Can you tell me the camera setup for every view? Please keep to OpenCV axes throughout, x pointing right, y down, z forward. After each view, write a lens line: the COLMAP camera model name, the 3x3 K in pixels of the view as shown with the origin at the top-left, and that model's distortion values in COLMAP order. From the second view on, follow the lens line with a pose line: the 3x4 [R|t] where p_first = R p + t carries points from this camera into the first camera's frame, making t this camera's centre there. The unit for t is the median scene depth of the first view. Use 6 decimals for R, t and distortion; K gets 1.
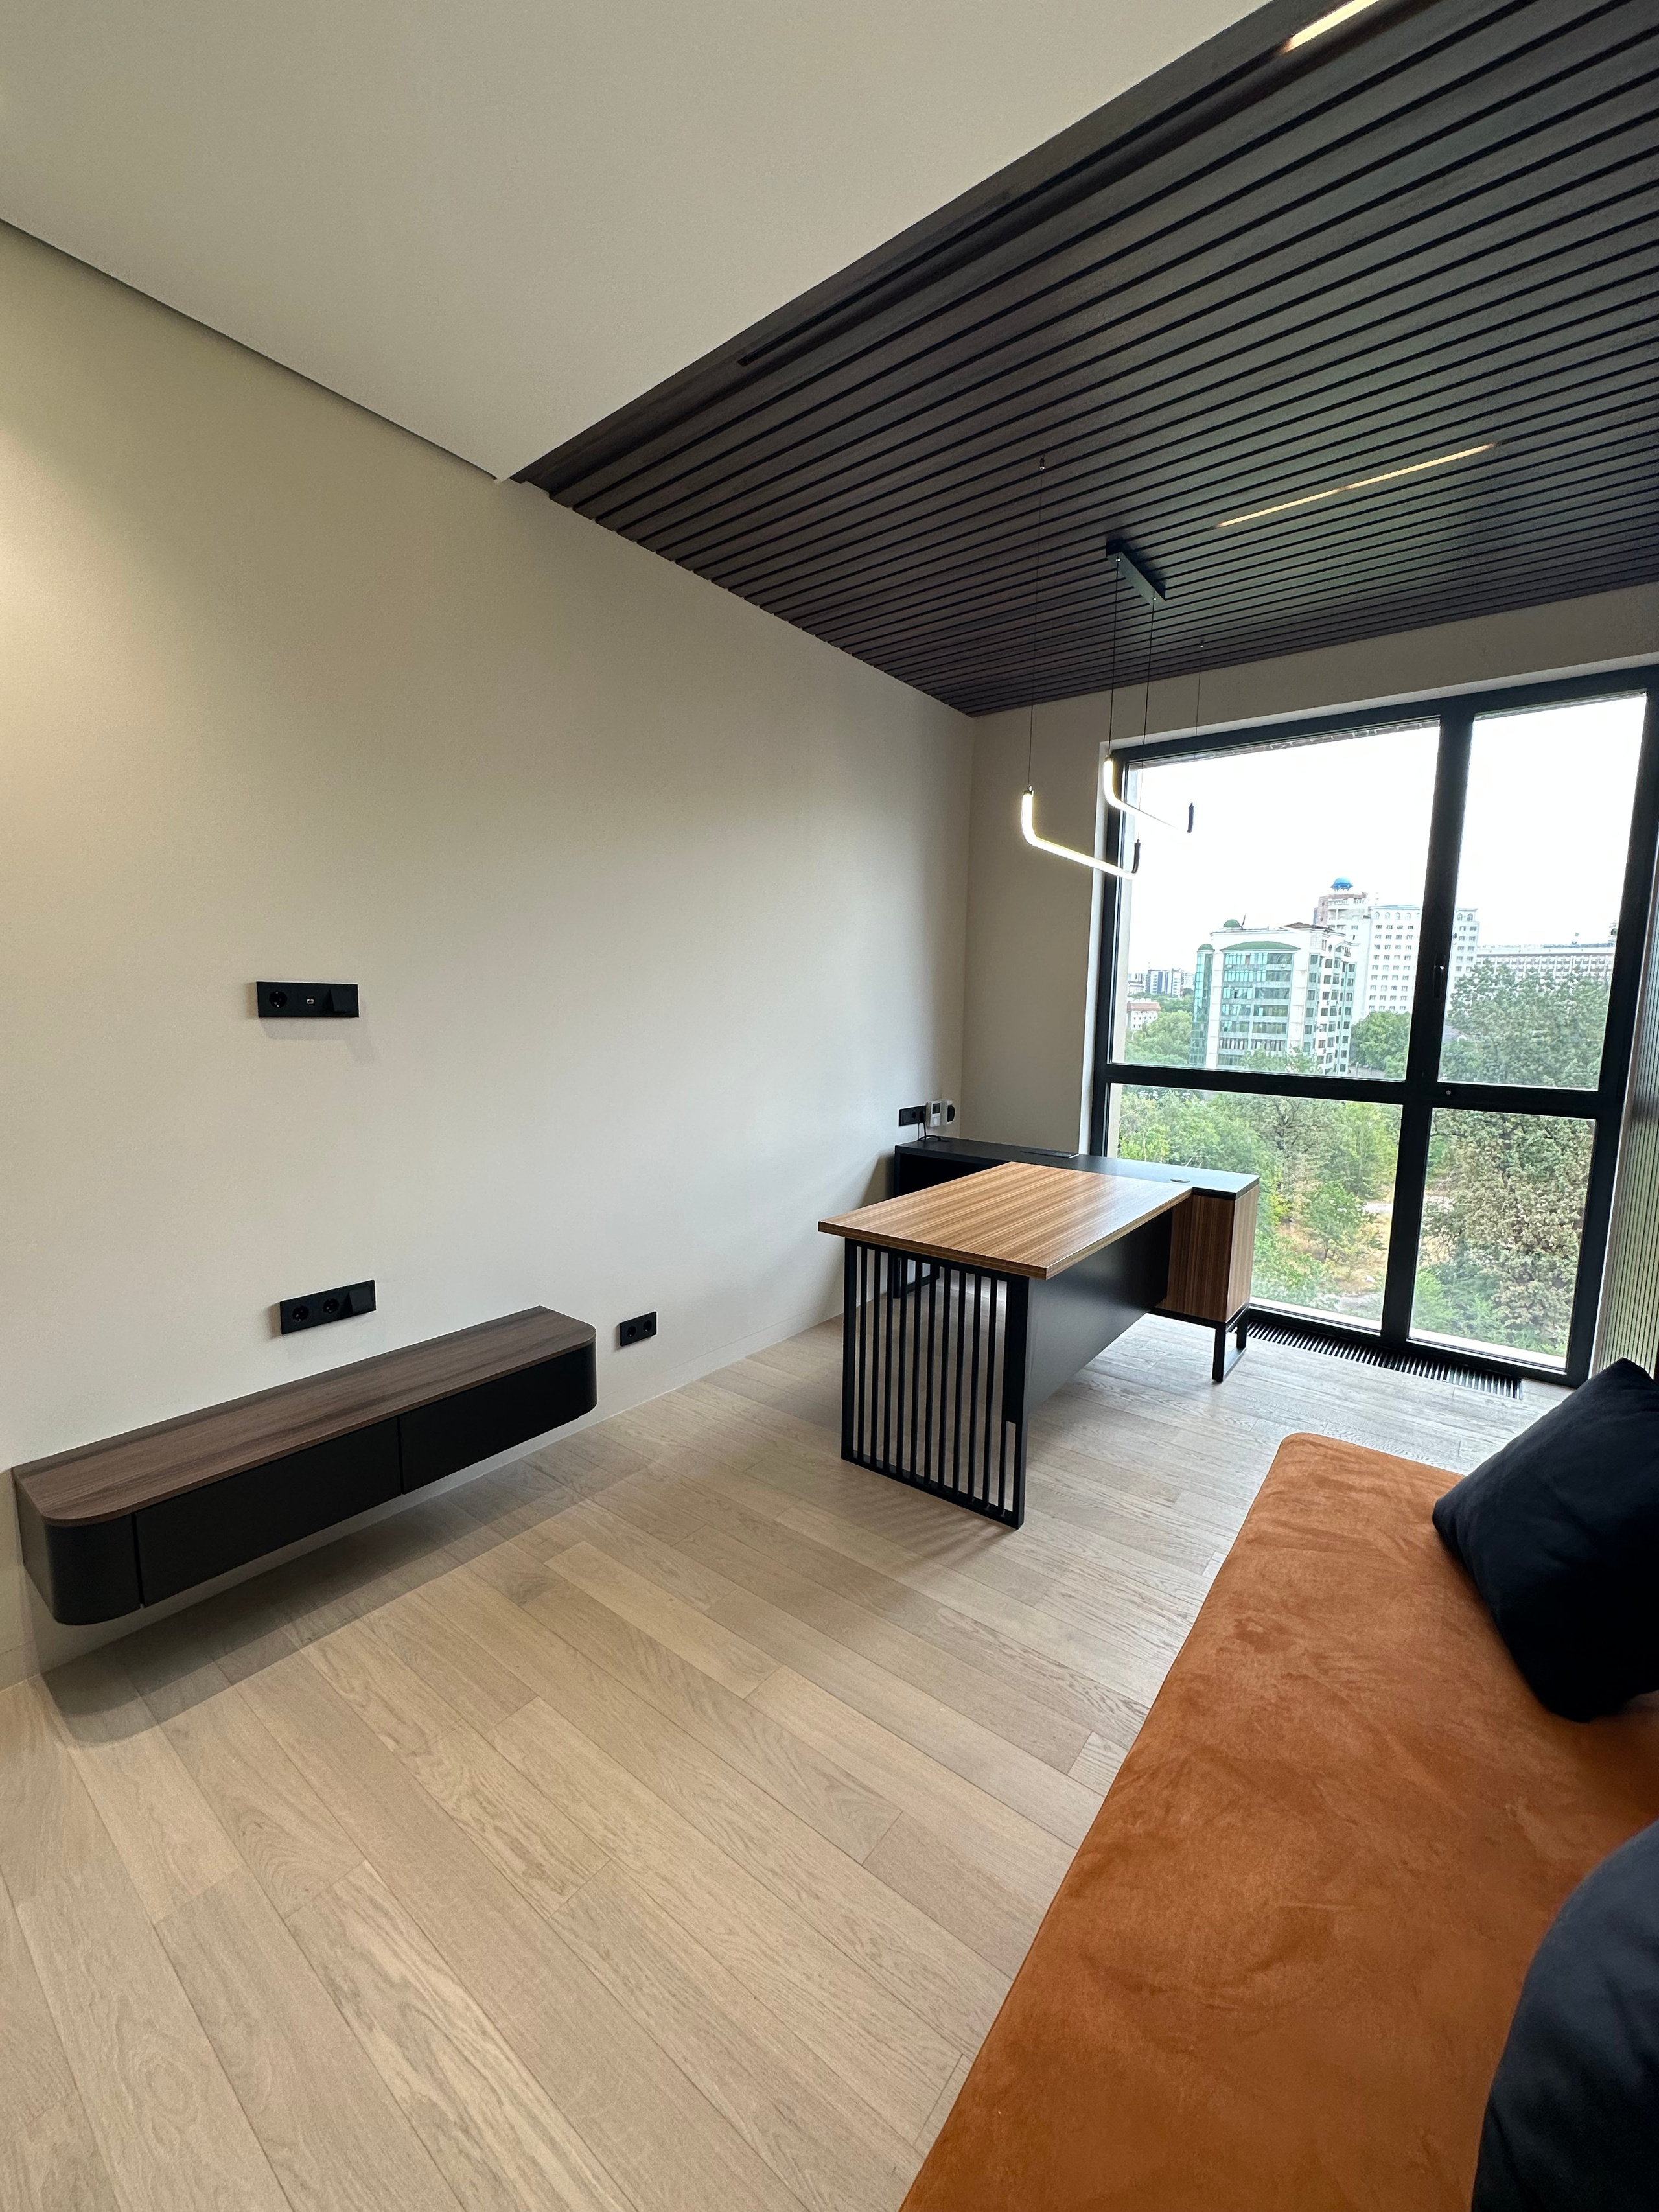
lens RADIAL K [[883.6, 0, 829.5], [0, 883.6, 1106.0], [0, 0, 1]] dist [-0.001838, 0.001112]
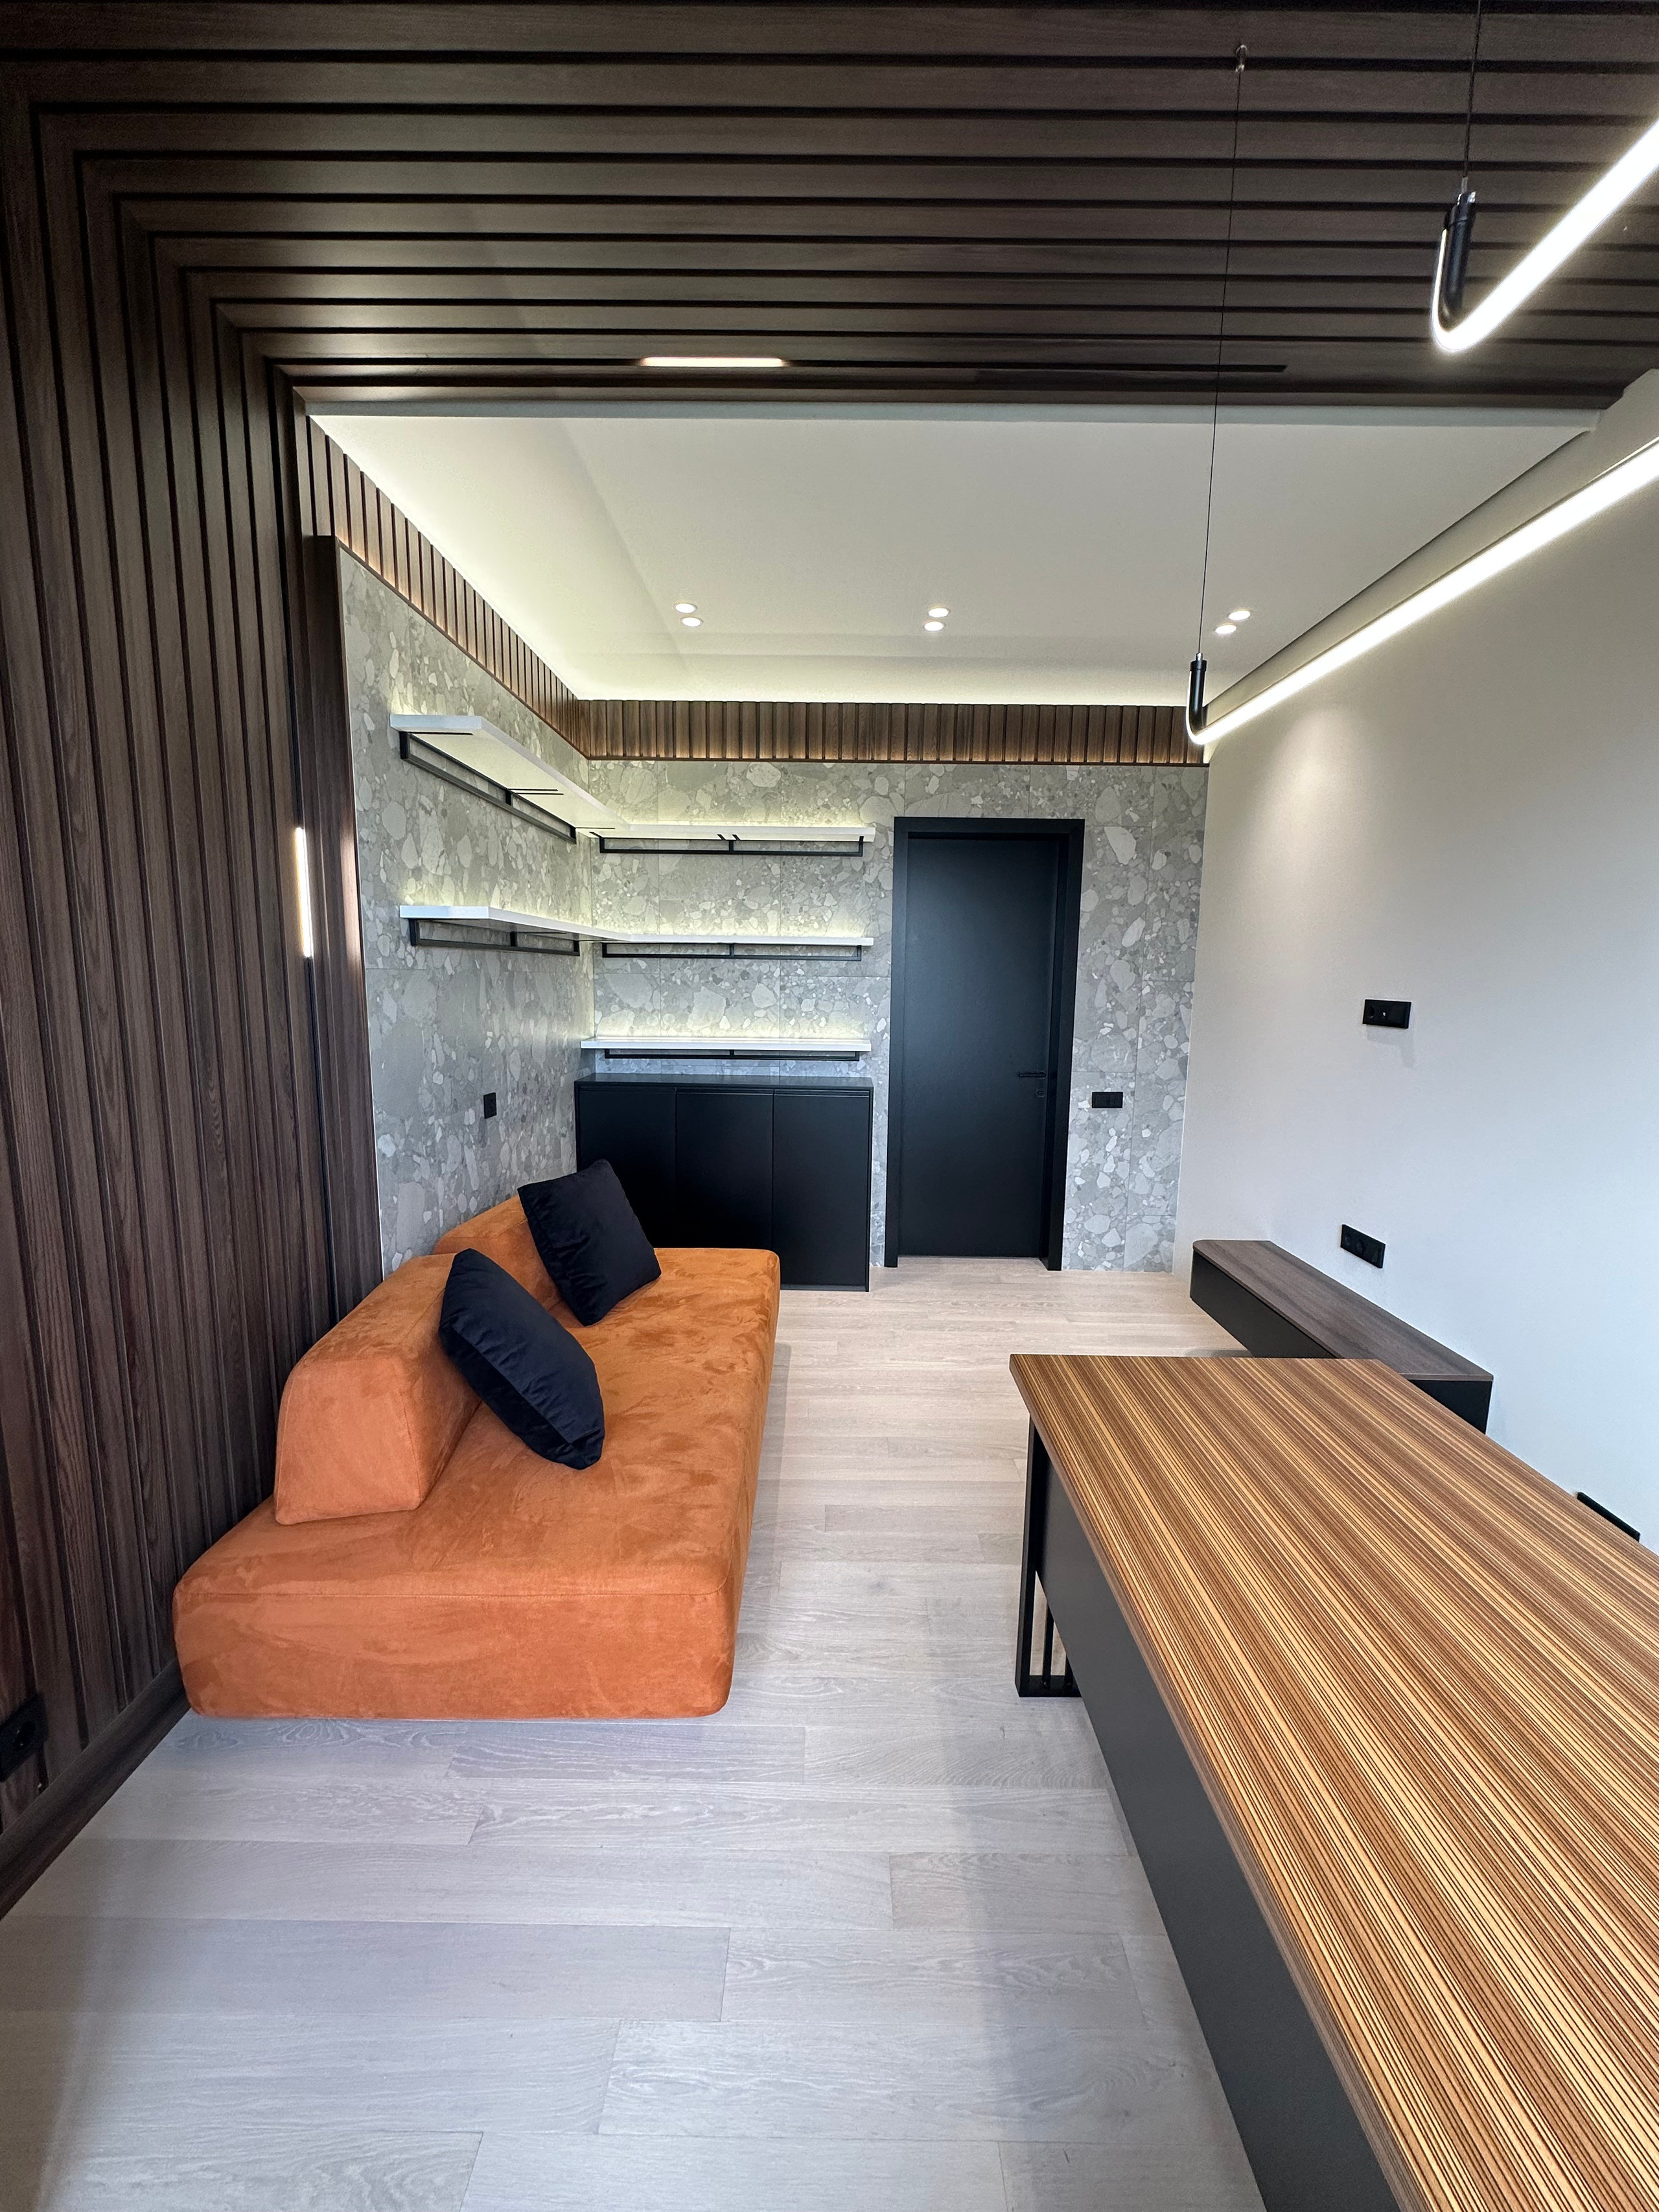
lens RADIAL K [[883.6, 0, 829.5], [0, 883.6, 1106.0], [0, 0, 1]] dist [-0.001838, 0.001112]
pose [[-0.791999, 0.061367, -0.607430, 0.845595], [-0.103269, 0.967134, 0.232354, -0.197832], [0.601725, 0.246753, -0.759631, 1.469145]]
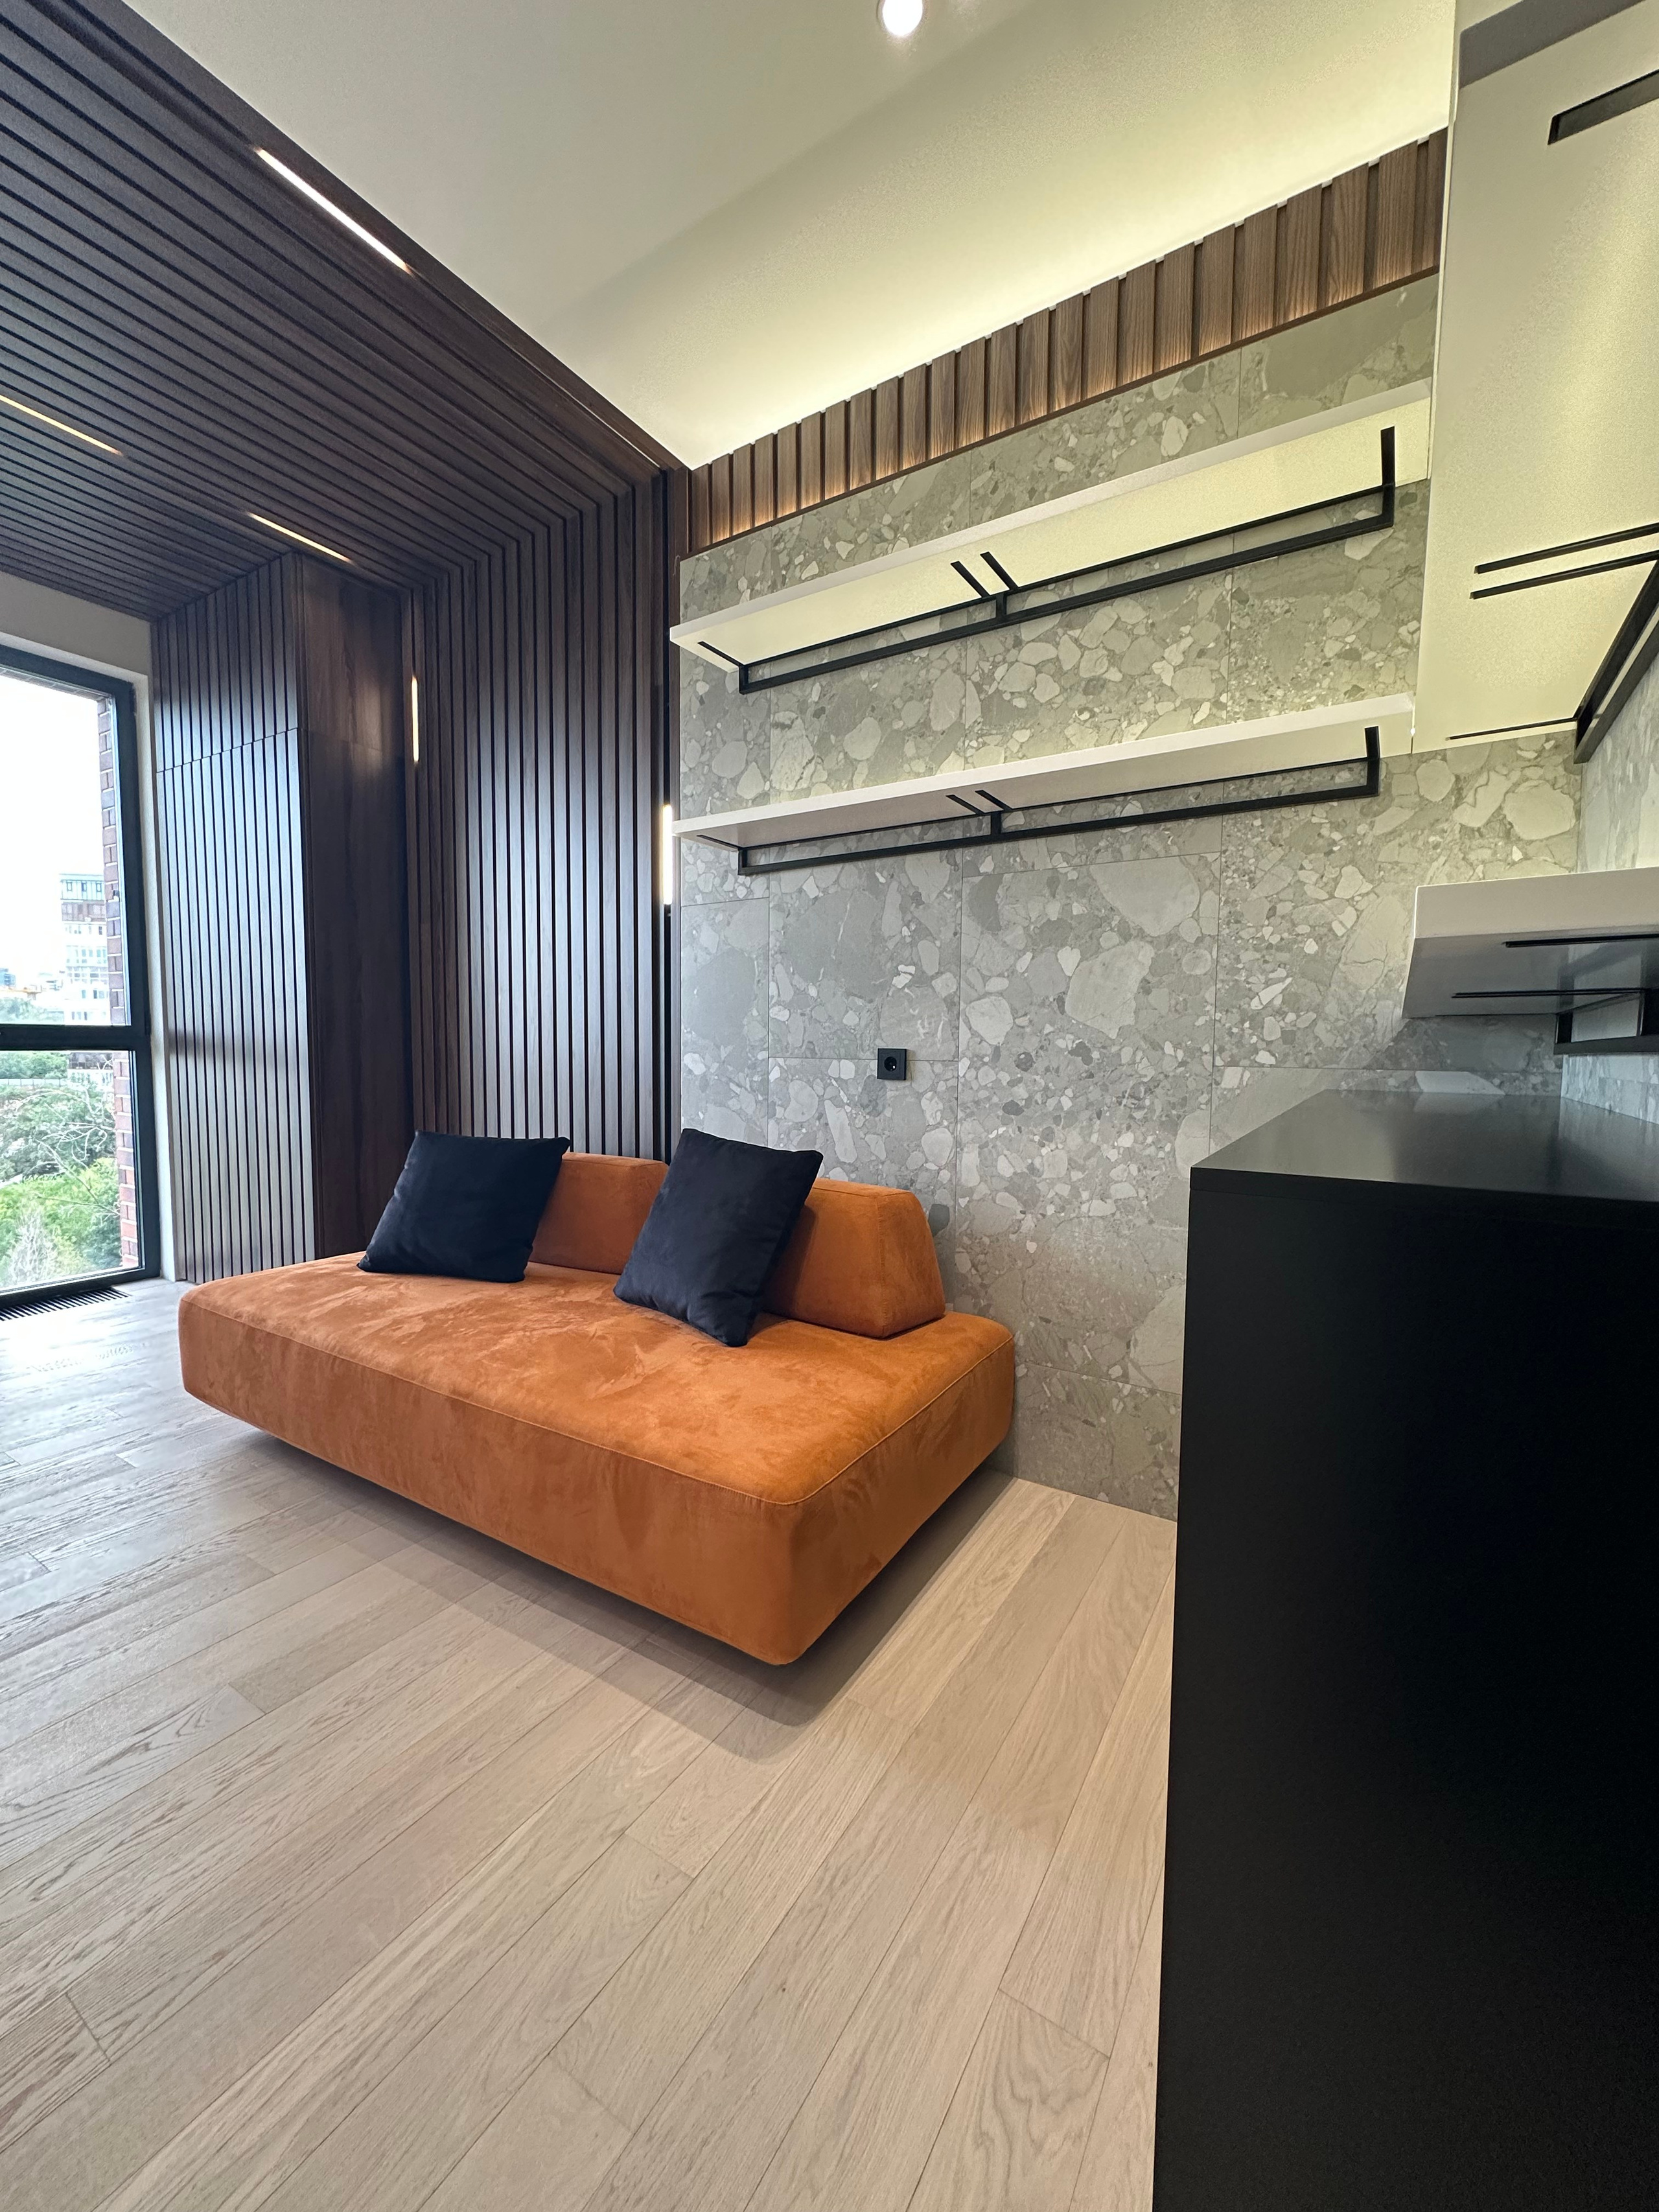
lens RADIAL K [[883.6, 0, 829.5], [0, 883.6, 1106.0], [0, 0, 1]] dist [-0.001838, 0.001112]
pose [[-0.098381, -0.089424, 0.991123, -0.600918], [0.115877, 0.988150, 0.100658, 0.114247], [-0.988379, 0.124751, -0.086853, 0.260353]]
